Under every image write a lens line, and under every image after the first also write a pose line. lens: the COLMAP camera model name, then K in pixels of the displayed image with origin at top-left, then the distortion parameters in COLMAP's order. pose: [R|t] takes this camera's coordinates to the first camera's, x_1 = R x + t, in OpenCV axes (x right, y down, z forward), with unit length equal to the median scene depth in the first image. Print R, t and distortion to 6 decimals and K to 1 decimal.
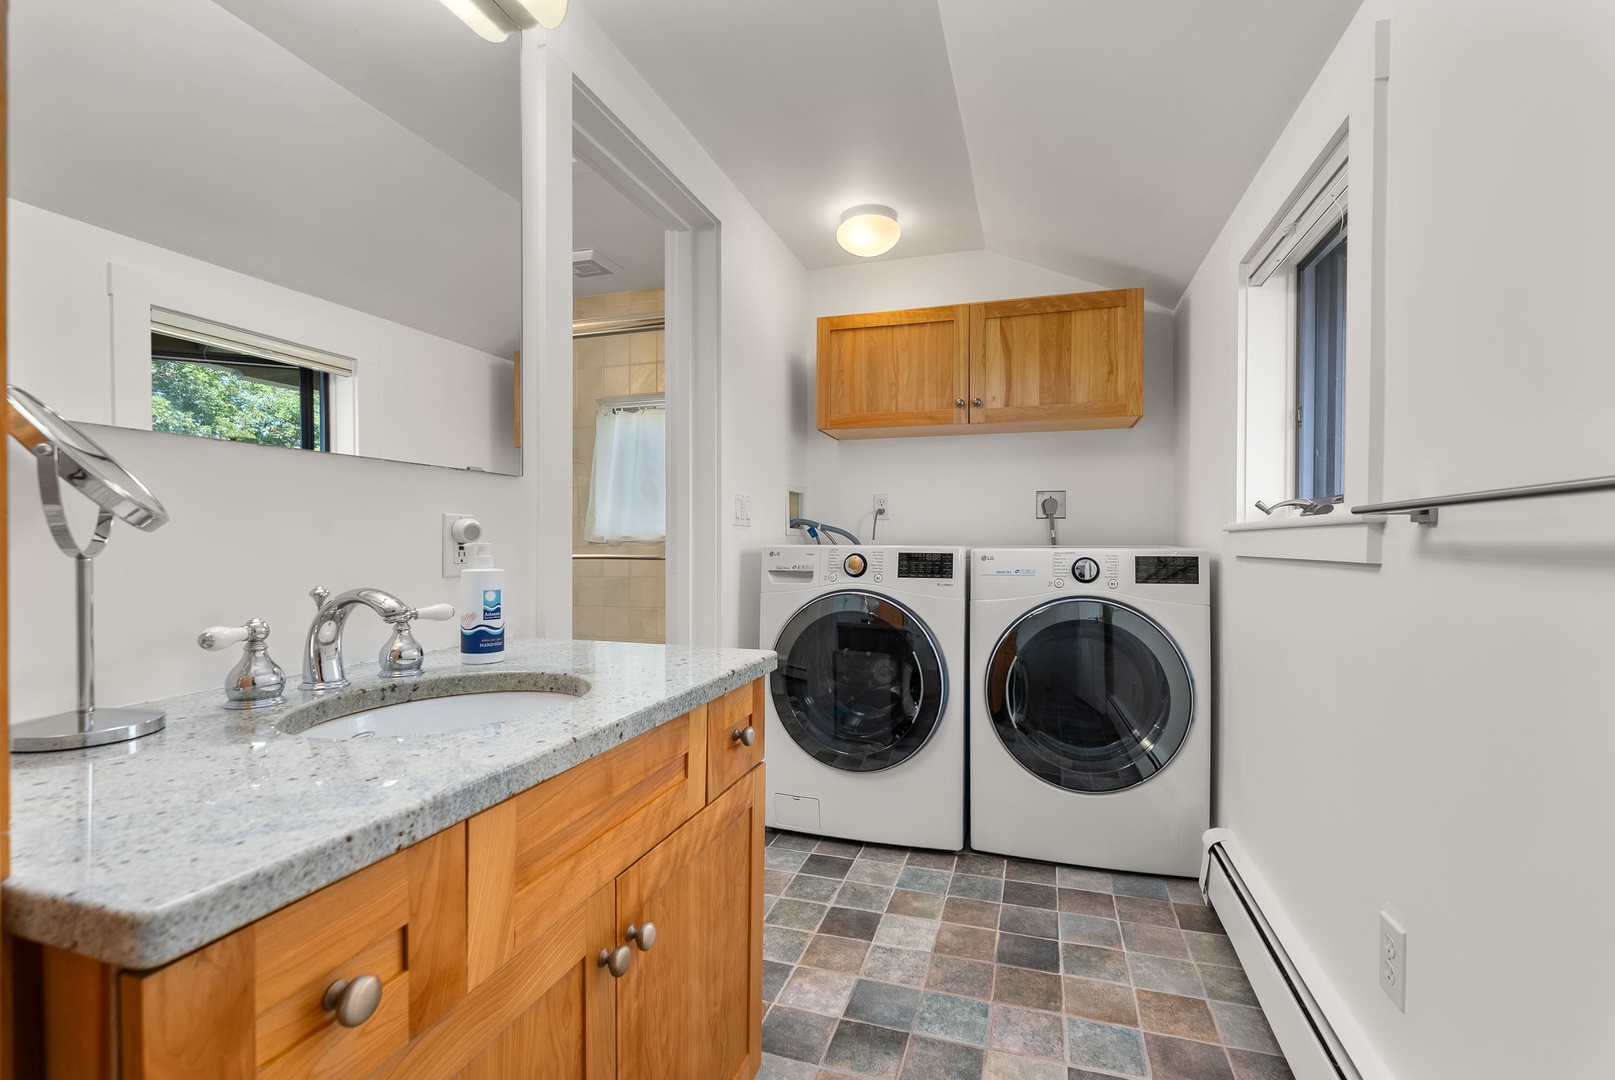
lens RADIAL K [[726.3, 0, 806.2], [0, 726.3, 544.5], [0, 0, 1]] dist [-0.002281, 0.000100]
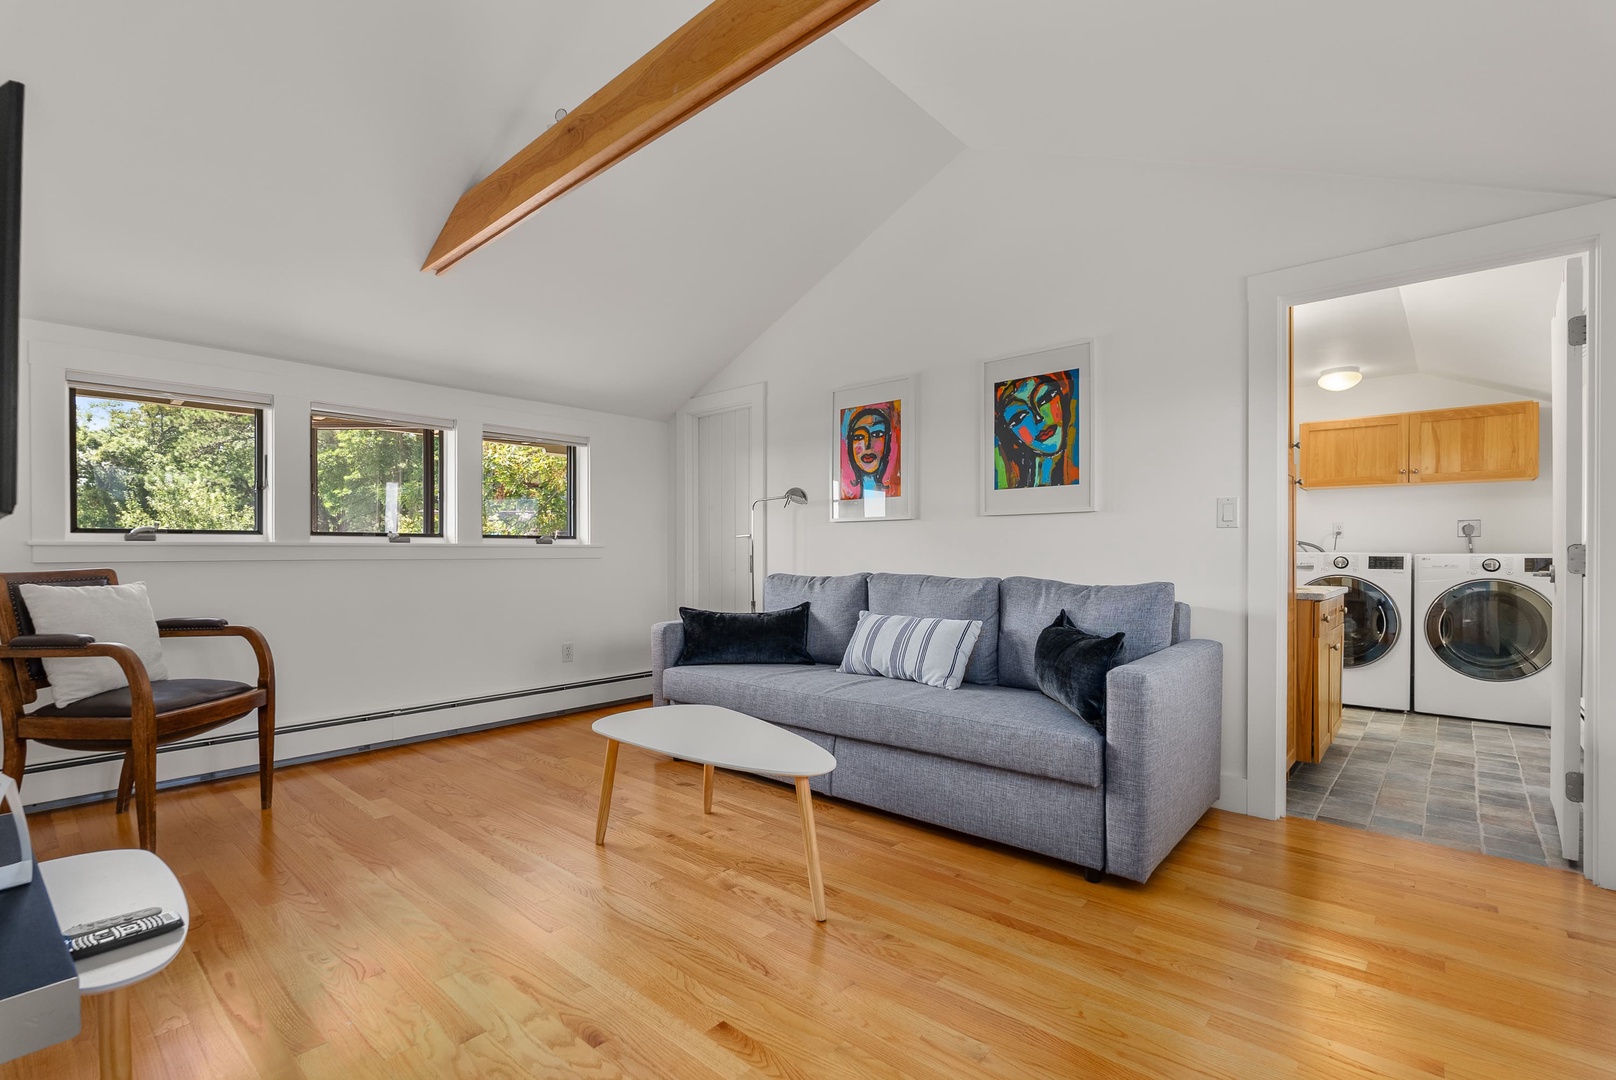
lens RADIAL K [[726.7, 0, 806.7], [0, 726.7, 544.5], [0, 0, 1]] dist [-0.002281, 0.000100]
pose [[0.914790, 0.003681, -0.403912, -0.403360], [-0.007467, 0.999942, -0.007799, 0.006116], [0.403860, 0.010151, 0.914765, -1.203140]]
